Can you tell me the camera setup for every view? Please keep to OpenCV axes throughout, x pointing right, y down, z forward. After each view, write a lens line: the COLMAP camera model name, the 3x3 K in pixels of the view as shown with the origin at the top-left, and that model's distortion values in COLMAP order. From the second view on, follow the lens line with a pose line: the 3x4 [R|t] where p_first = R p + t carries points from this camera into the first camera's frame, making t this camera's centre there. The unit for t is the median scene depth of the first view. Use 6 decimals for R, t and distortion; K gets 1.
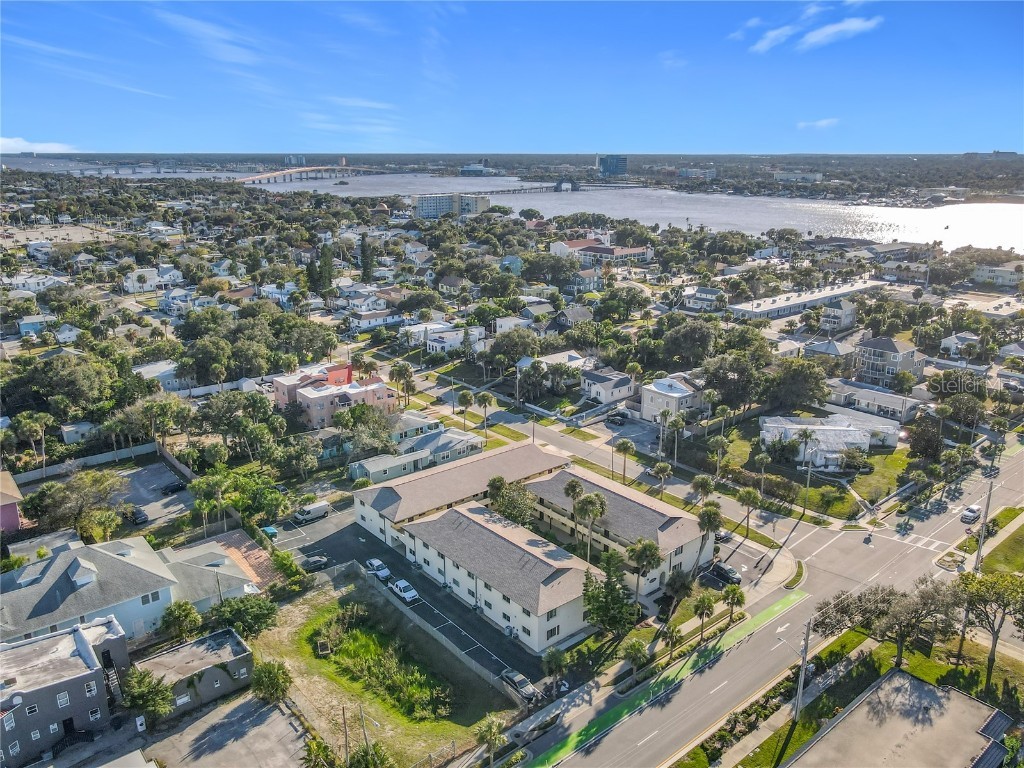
lens RADIAL K [[771.9, 0, 525.9], [0, 771.9, 385.3], [0, 0, 1]] dist [0.003876, -0.000508]
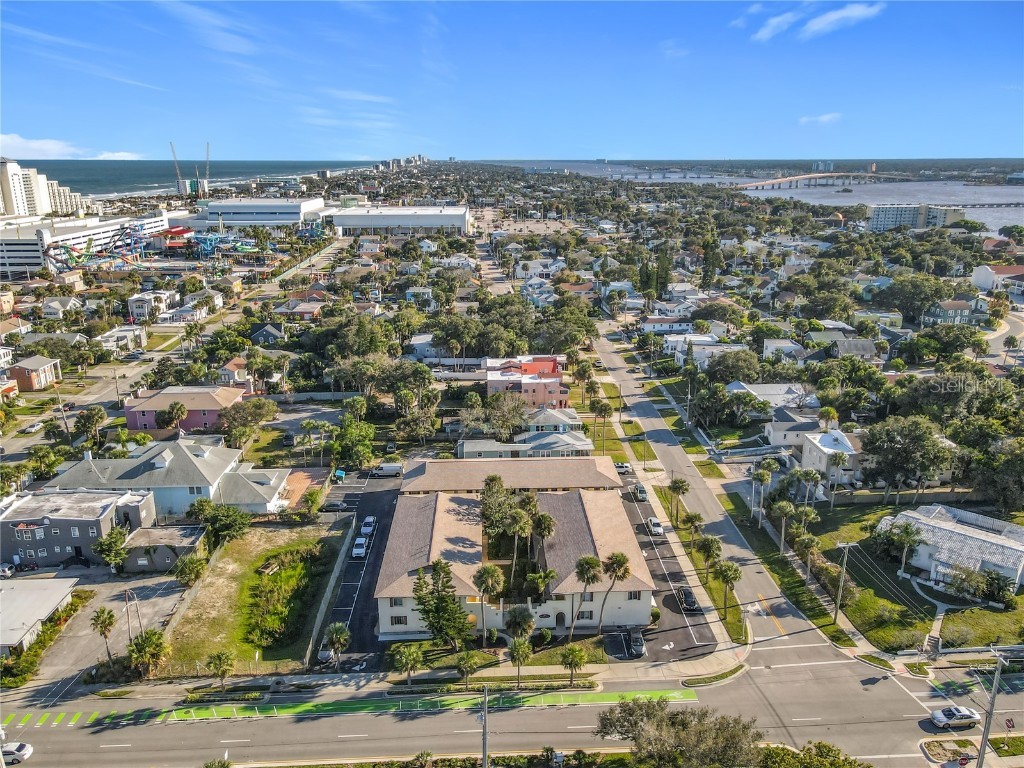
lens RADIAL K [[763.8, 0, 527.0], [0, 763.8, 393.5], [0, 0, 1]] dist [0.020229, 0.003630]
pose [[0.793459, 0.178950, -0.581722, 0.461742], [-0.176433, 0.982386, 0.061550, -0.047449], [0.582490, 0.053798, 0.811056, 0.160179]]
